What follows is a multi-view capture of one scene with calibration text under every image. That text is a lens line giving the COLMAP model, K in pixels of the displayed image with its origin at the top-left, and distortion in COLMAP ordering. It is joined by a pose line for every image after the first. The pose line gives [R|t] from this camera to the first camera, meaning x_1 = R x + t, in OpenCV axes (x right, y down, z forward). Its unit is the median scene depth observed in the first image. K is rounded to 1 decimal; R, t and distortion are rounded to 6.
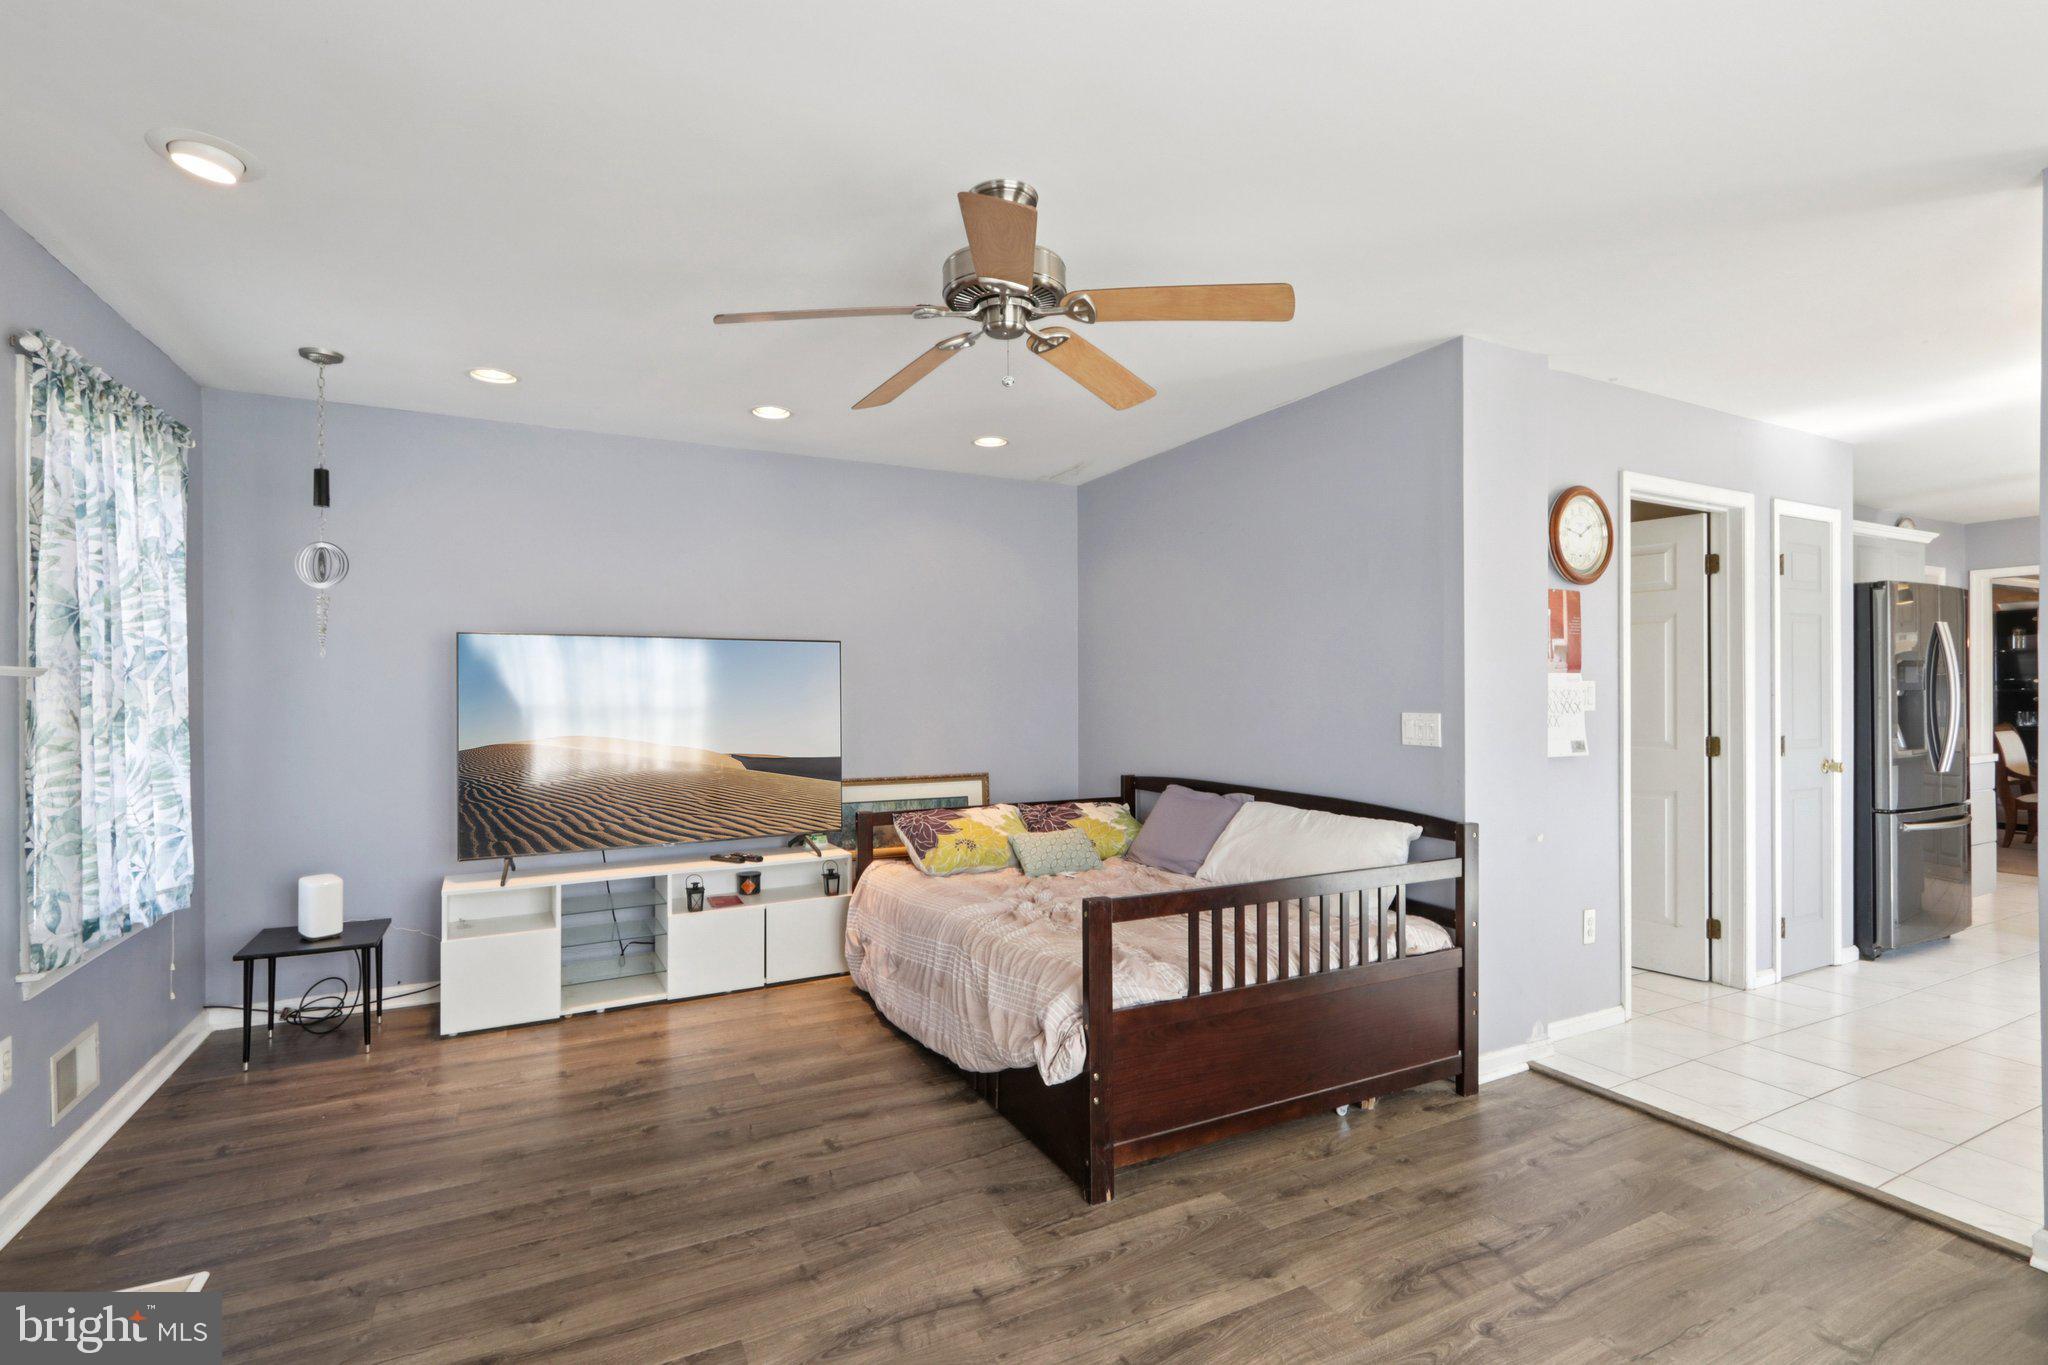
lens RADIAL K [[942.9, 0, 1015.0], [0, 942.9, 668.9], [0, 0, 1]] dist [-0.005127, -0.001026]
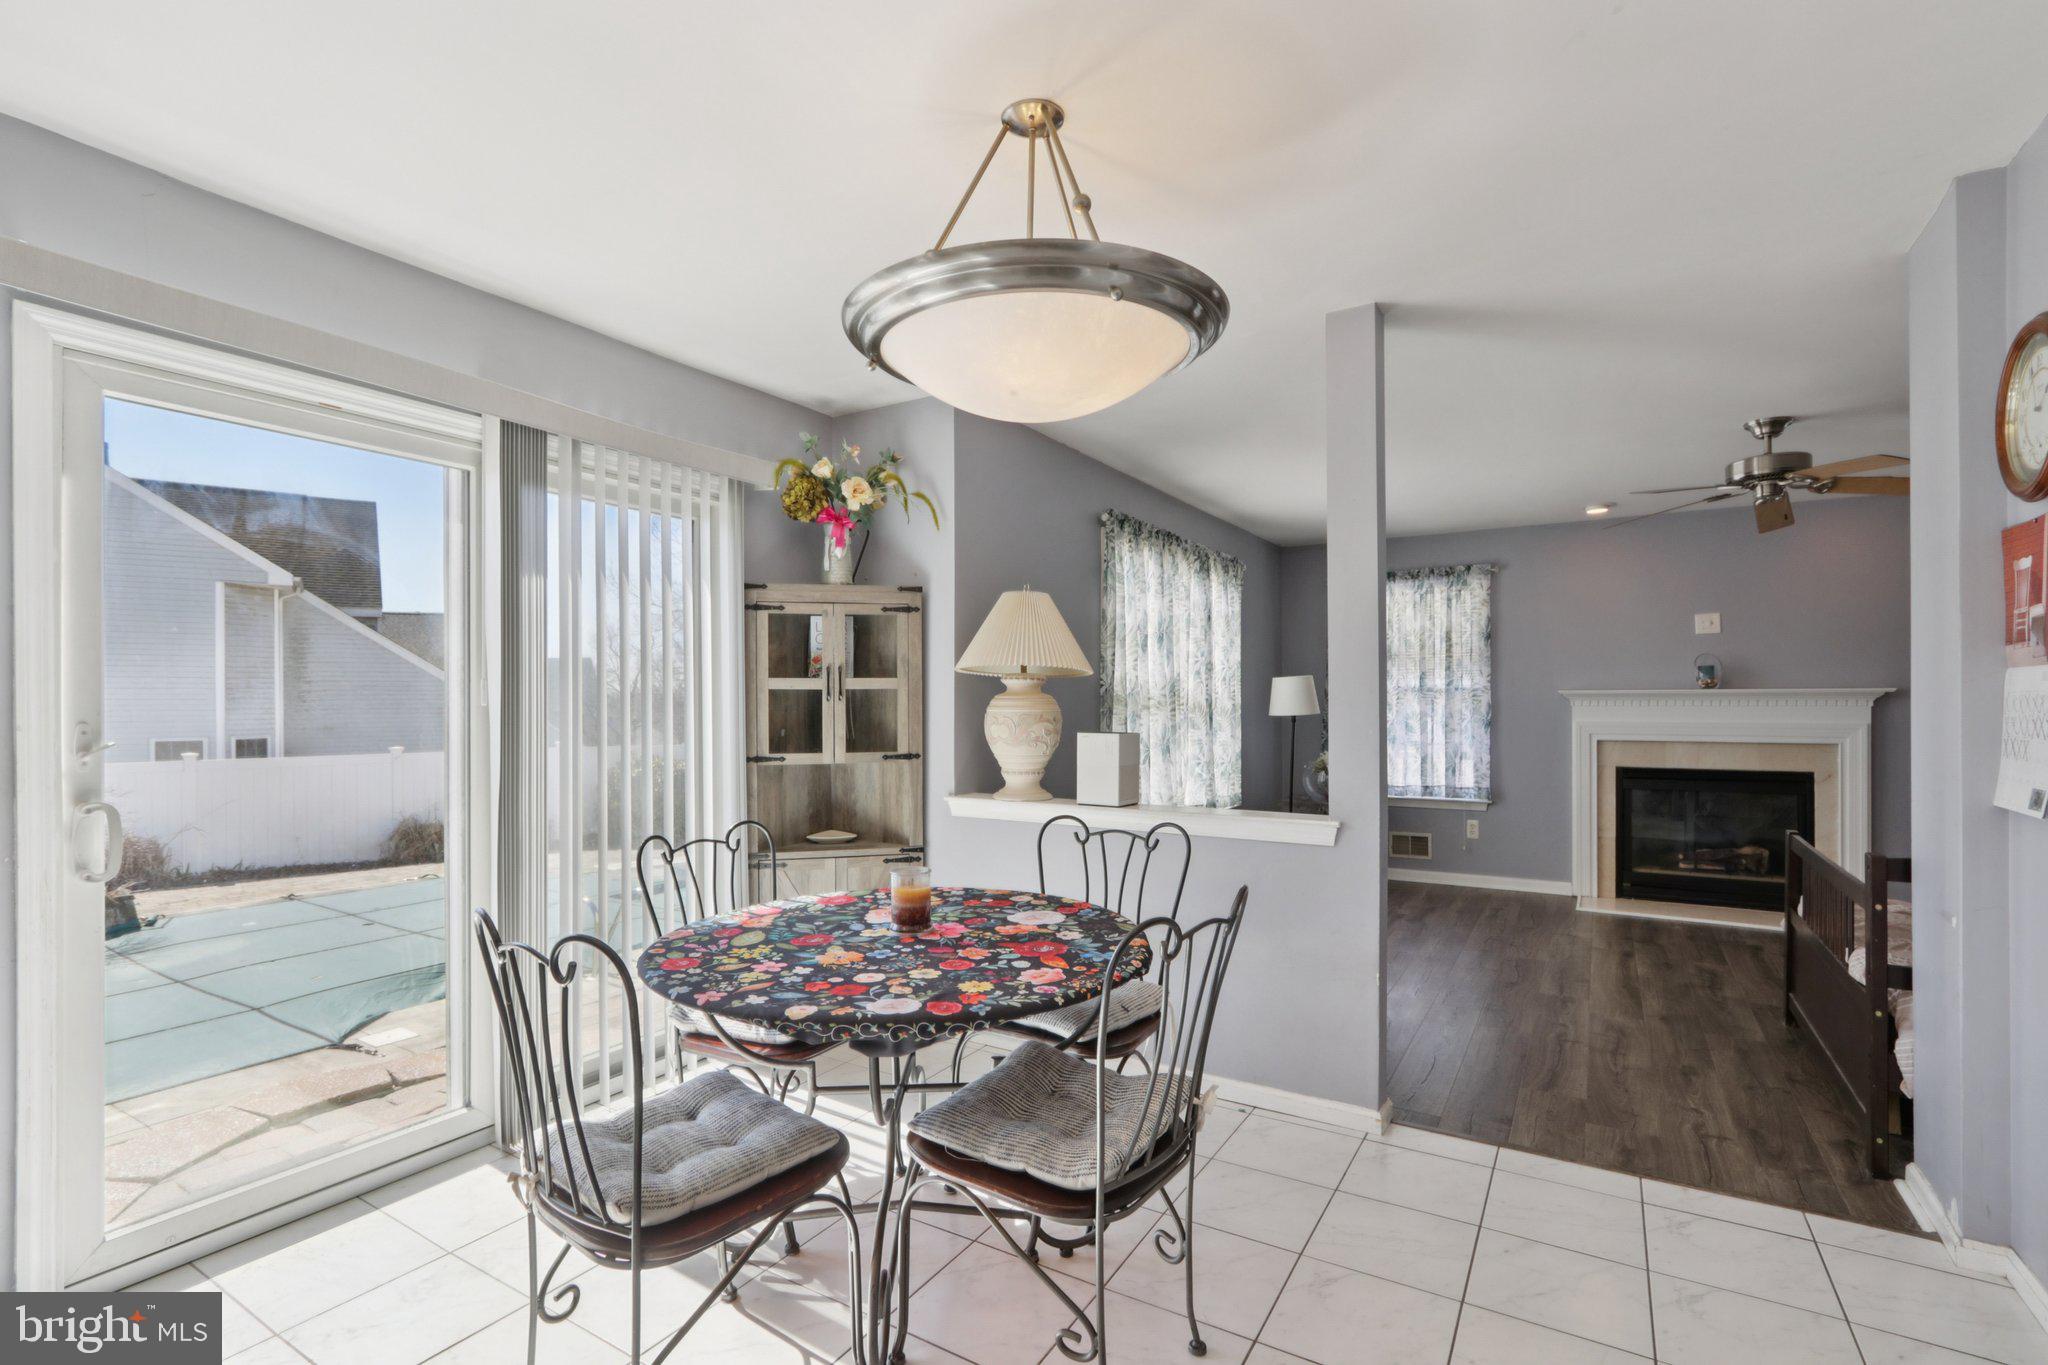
lens RADIAL K [[942.9, 0, 1028.2], [0, 942.9, 703.4], [0, 0, 1]] dist [-0.005127, -0.001026]
pose [[-0.840728, 0.004256, -0.541441, 1.384884], [0.002675, 0.999990, 0.003706, 0.023627], [0.541451, 0.001667, -0.840731, 1.141414]]
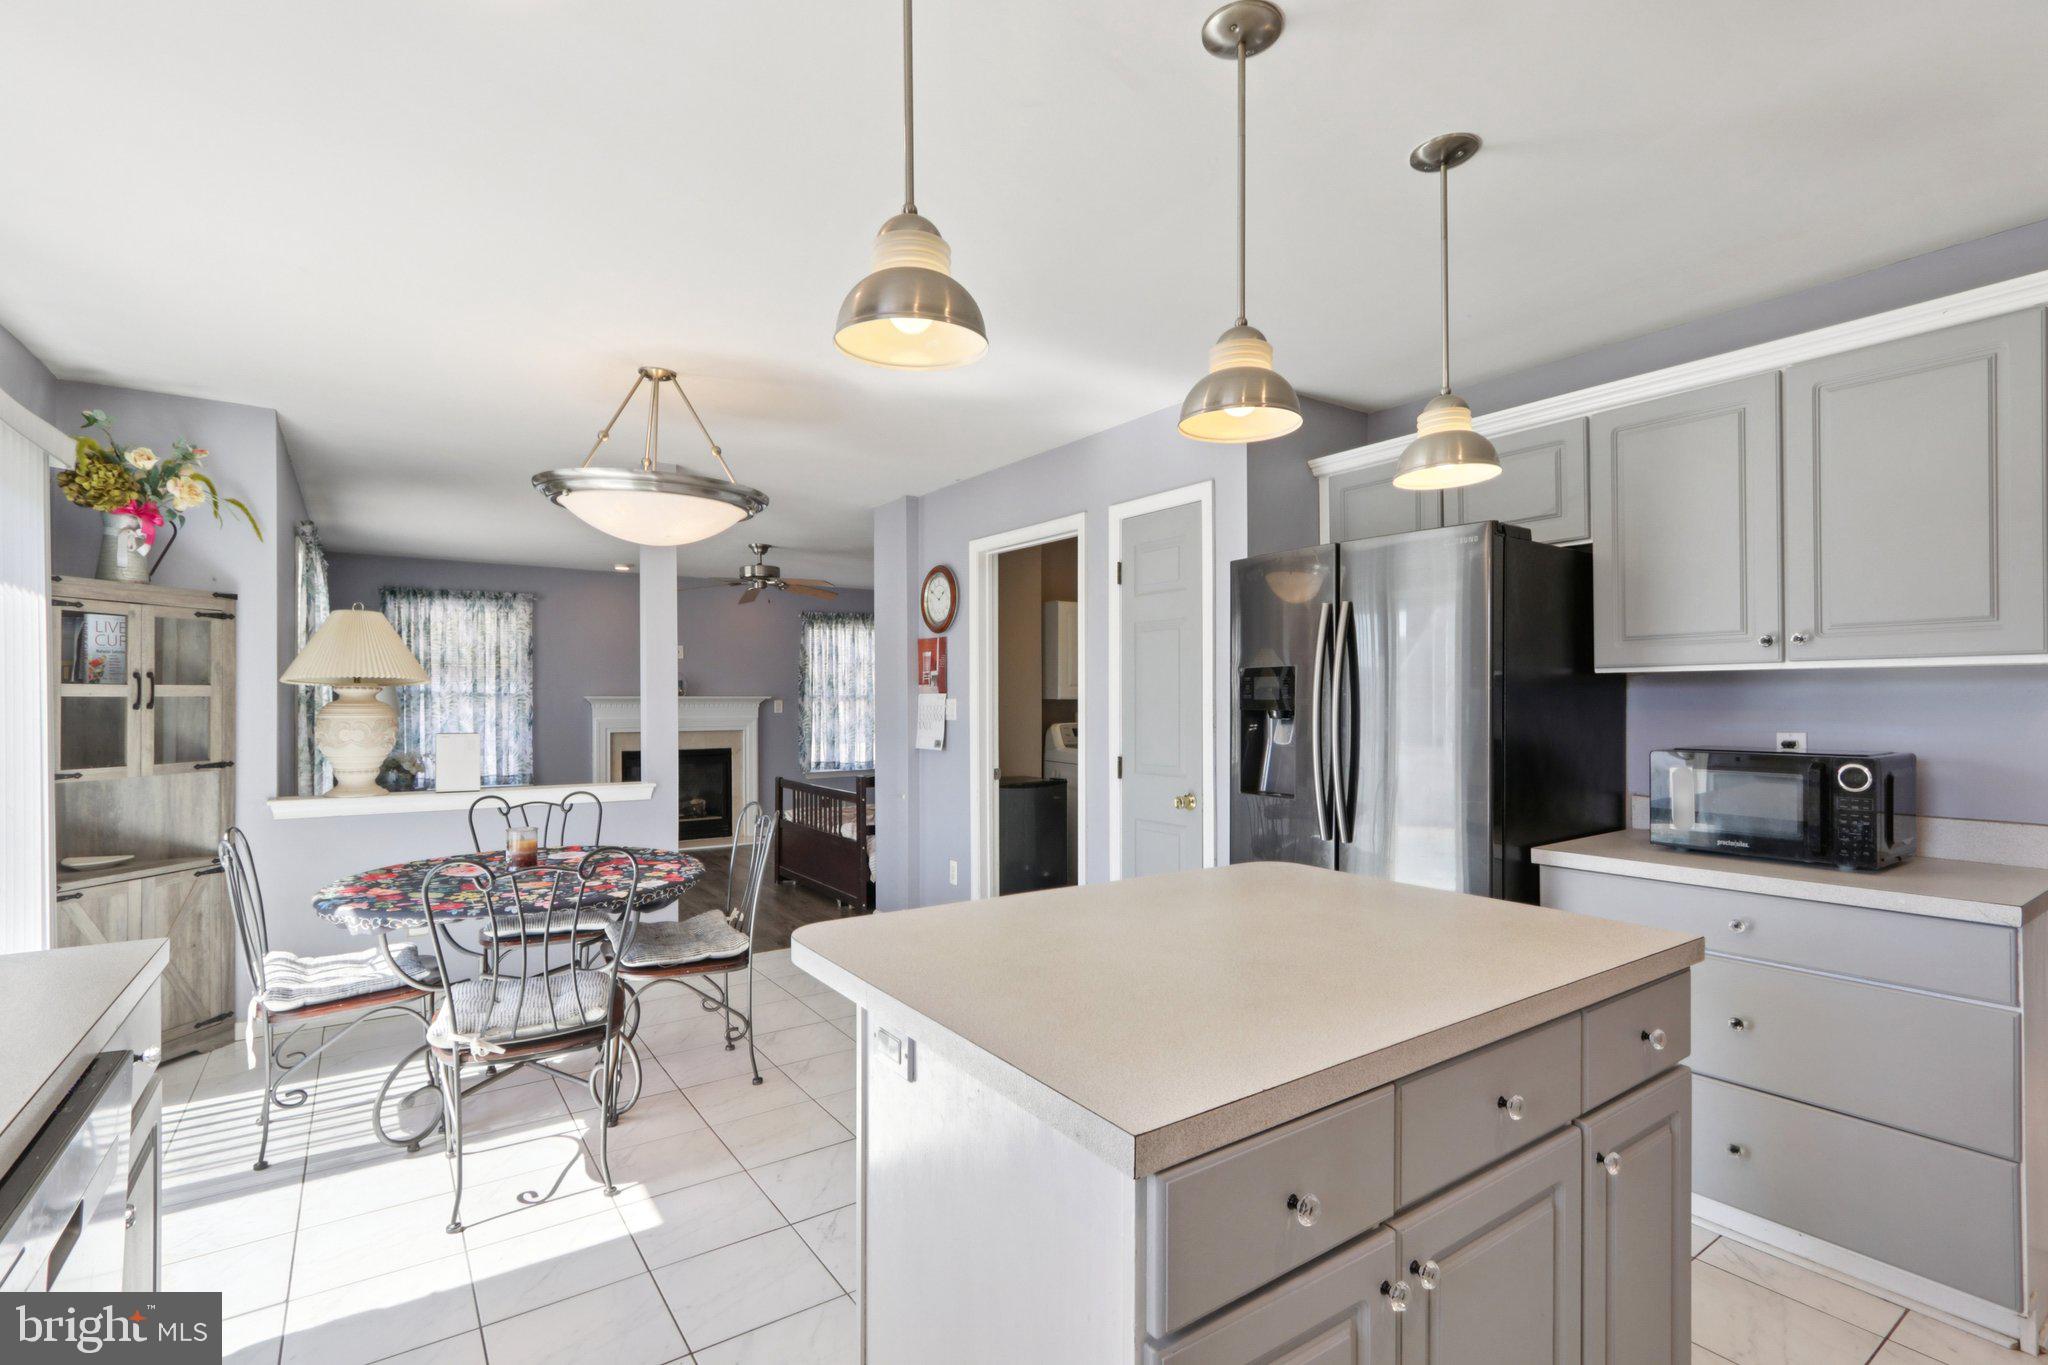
lens RADIAL K [[942.9, 0, 1020.9], [0, 942.9, 696.7], [0, 0, 1]] dist [-0.005127, -0.001026]
pose [[0.160984, -0.000868, -0.986957, 2.075215], [-0.001699, 0.999998, -0.001156, 0.011011], [0.986956, 0.001863, 0.160982, 0.893114]]
